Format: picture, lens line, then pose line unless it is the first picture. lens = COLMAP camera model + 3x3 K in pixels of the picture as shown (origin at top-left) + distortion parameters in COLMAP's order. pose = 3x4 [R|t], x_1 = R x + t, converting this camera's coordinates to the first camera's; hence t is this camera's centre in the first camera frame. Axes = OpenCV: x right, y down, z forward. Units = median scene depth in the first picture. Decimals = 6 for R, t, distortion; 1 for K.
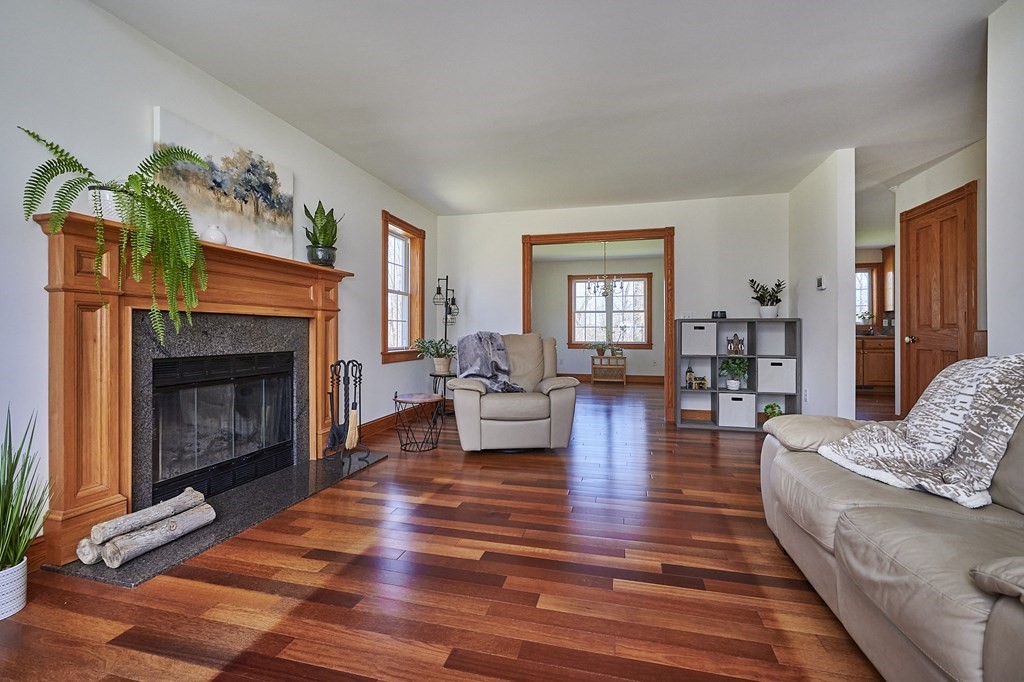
lens RADIAL K [[438.1, 0, 515.9], [0, 438.1, 334.5], [0, 0, 1]] dist [-0.008576, -0.000497]
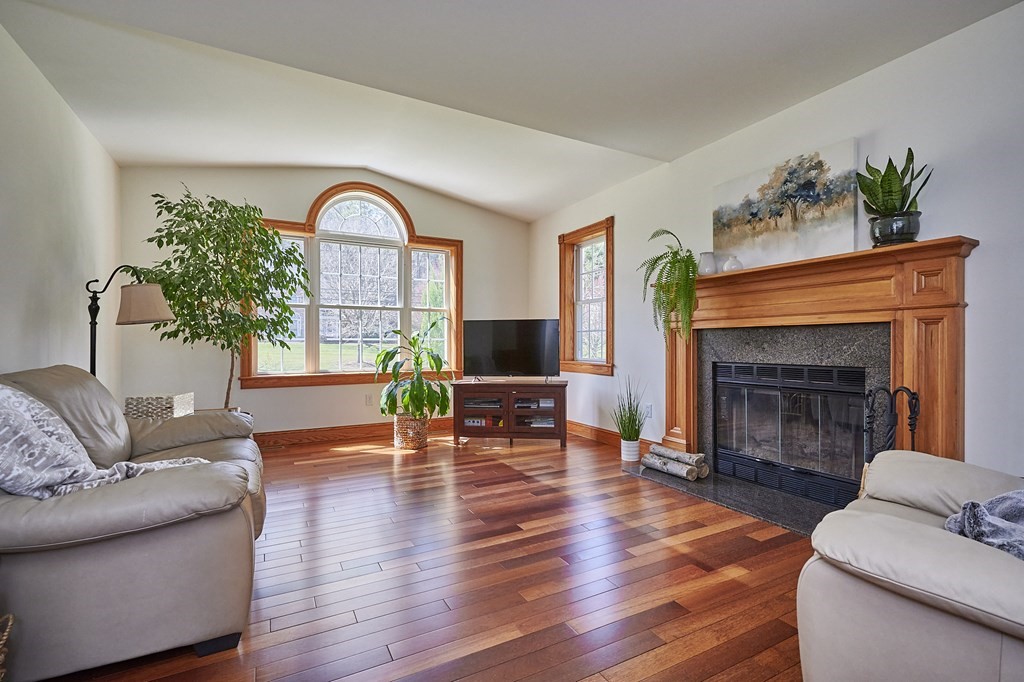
lens RADIAL K [[459.6, 0, 516.0], [0, 459.6, 347.6], [0, 0, 1]] dist [-0.003760, 0.000447]
pose [[-0.737538, 0.009035, -0.675245, 0.555042], [0.001713, 0.999932, 0.011509, -0.008214], [0.675303, 0.007331, -0.737504, 1.351705]]
